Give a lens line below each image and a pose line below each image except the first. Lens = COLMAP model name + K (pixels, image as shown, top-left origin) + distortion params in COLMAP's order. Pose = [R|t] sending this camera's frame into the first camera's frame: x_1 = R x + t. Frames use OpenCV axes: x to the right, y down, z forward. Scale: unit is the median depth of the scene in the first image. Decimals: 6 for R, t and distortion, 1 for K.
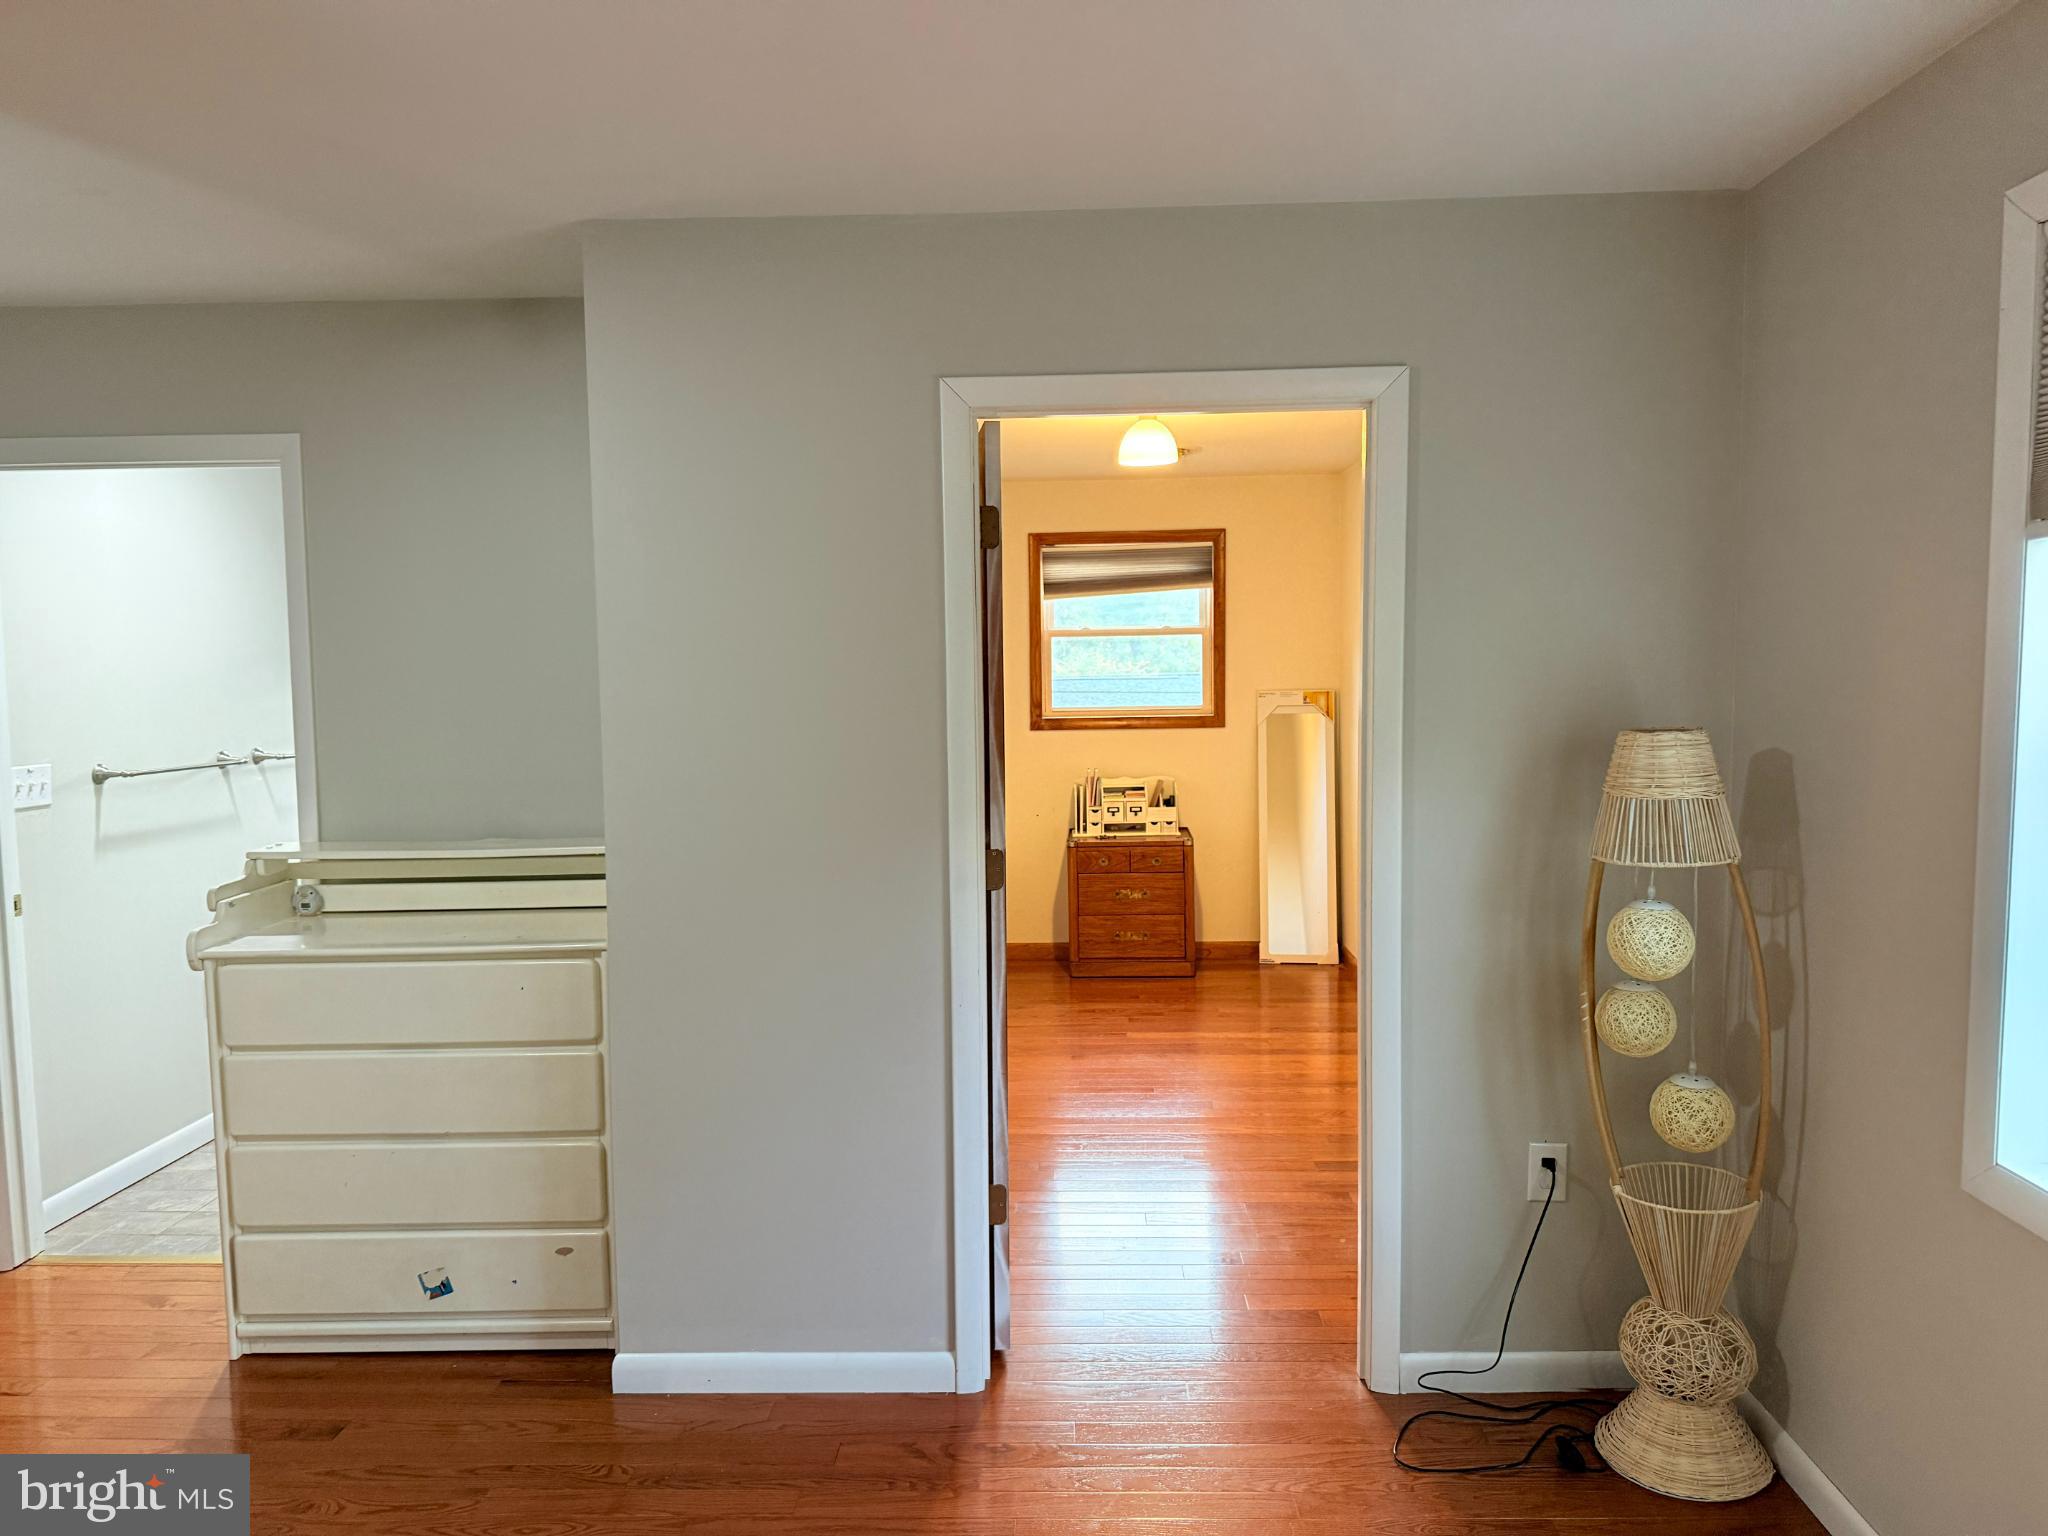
lens RADIAL K [[1433.5, 0, 1026.3], [0, 1433.5, 770.7], [0, 0, 1]] dist [0.002391, -0.002401]
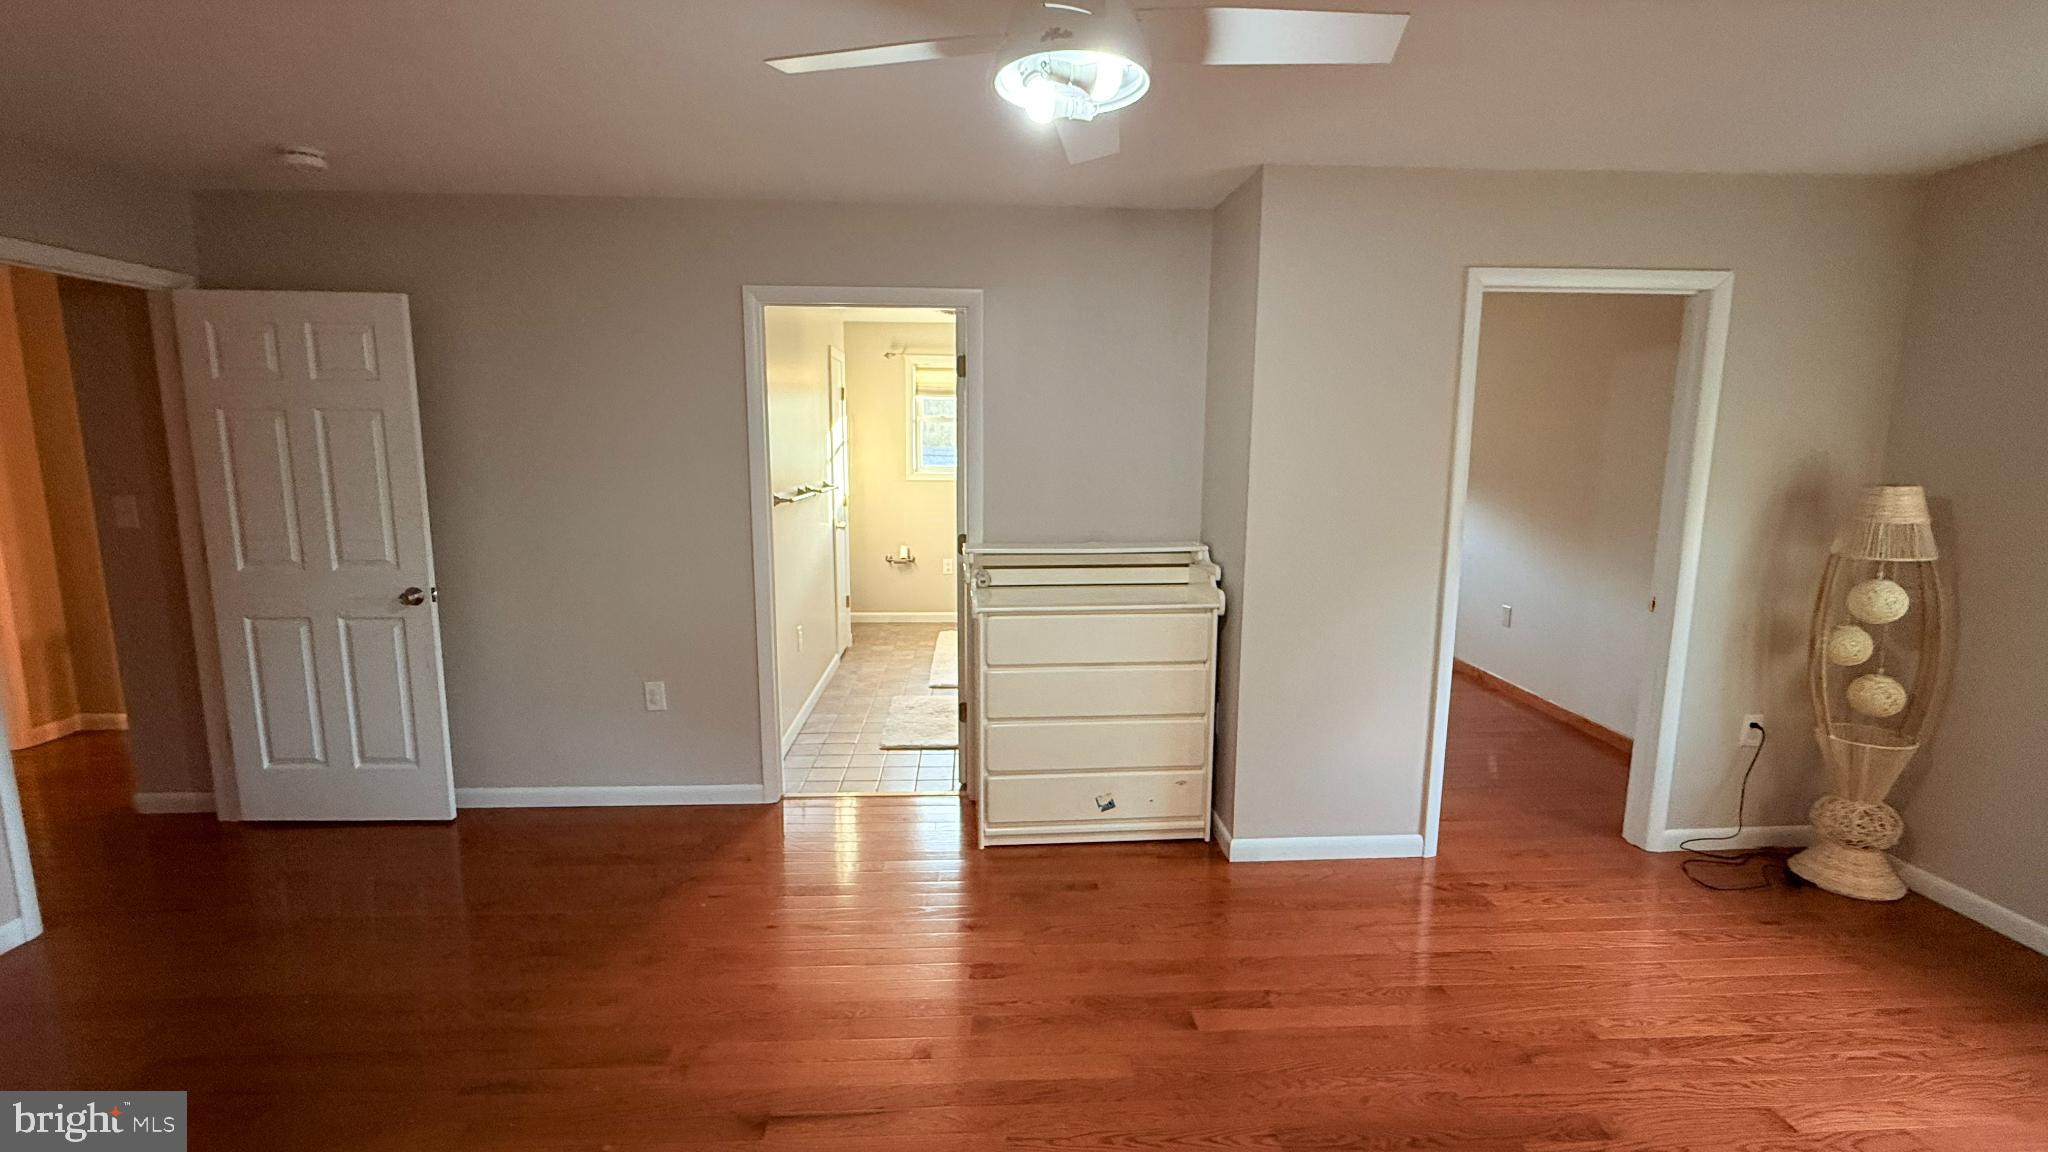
lens RADIAL K [[894.9, 0, 1020.5], [0, 894.9, 574.6], [0, 0, 1]] dist [0.000356, 0.000013]
pose [[0.996563, 0.003443, 0.082767, -0.655736], [-0.009981, 0.996848, 0.078708, 0.005495], [-0.082235, -0.079263, 0.993456, -0.027945]]
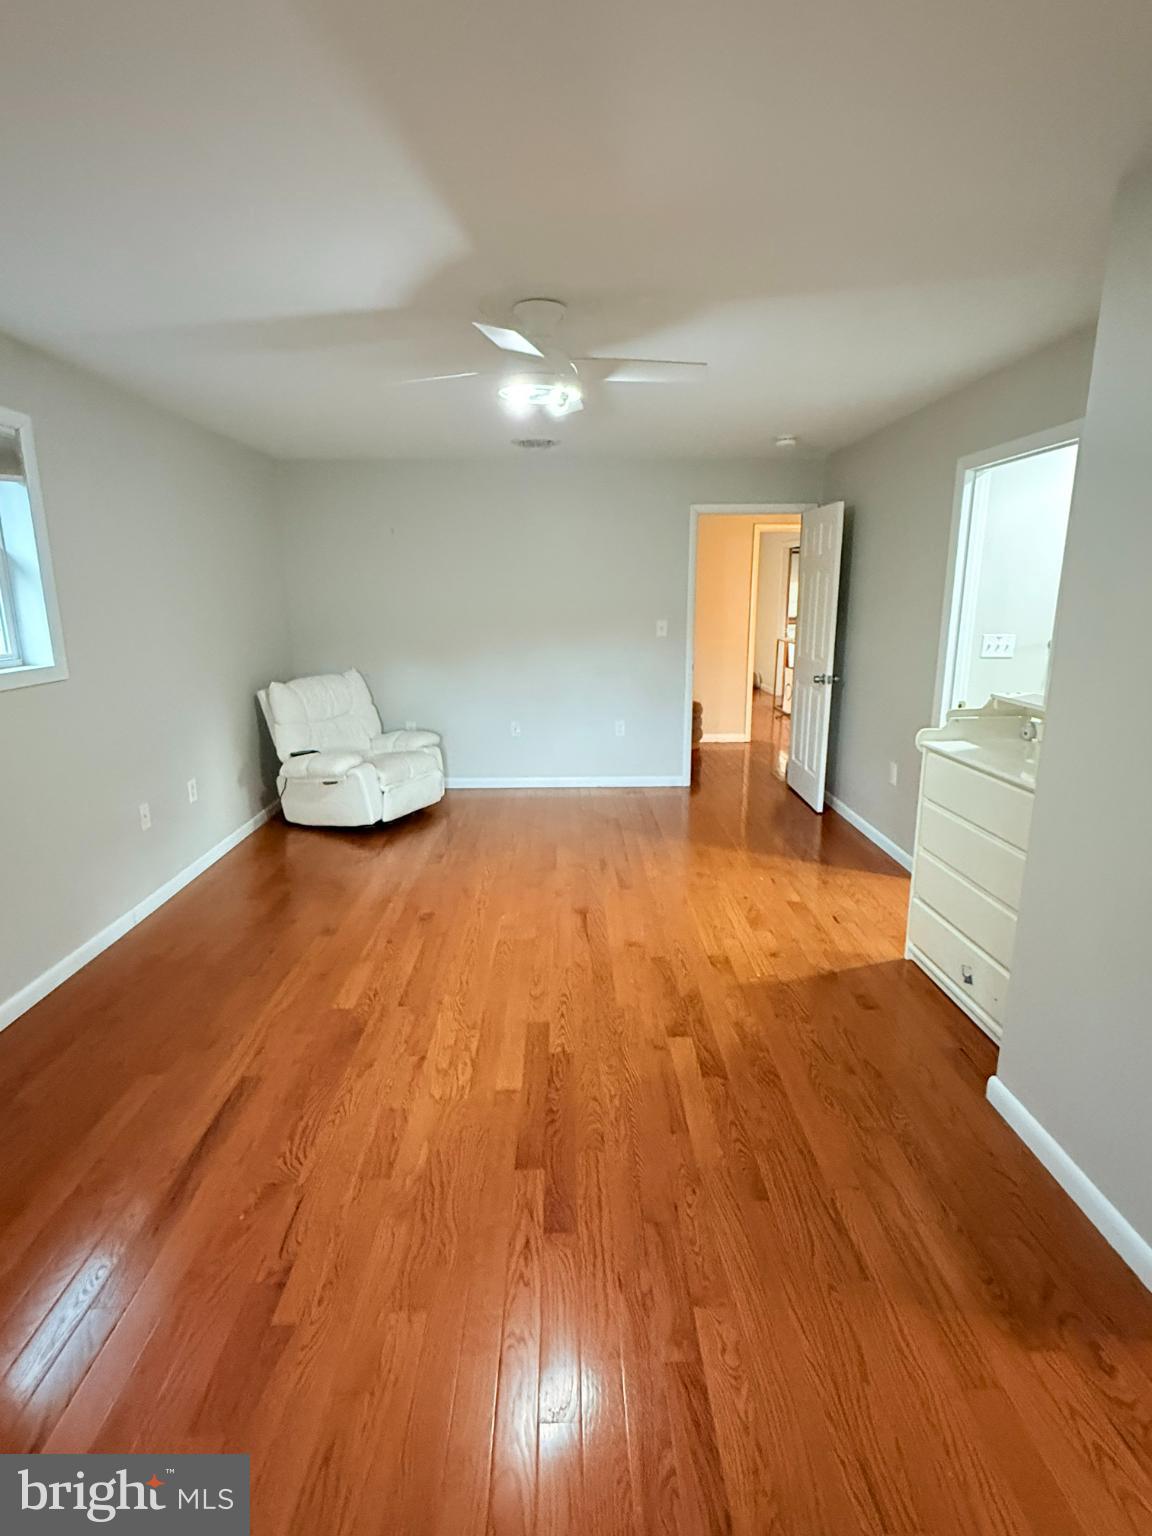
lens RADIAL K [[765.7, 0, 577.0], [0, 765.7, 767.8], [0, 0, 1]] dist [0.000416, 0.000307]
pose [[0.052800, 0.236638, -0.970162, 0.372637], [-0.070452, 0.969979, 0.232759, -0.038528], [0.996117, 0.056060, 0.067886, 0.538849]]
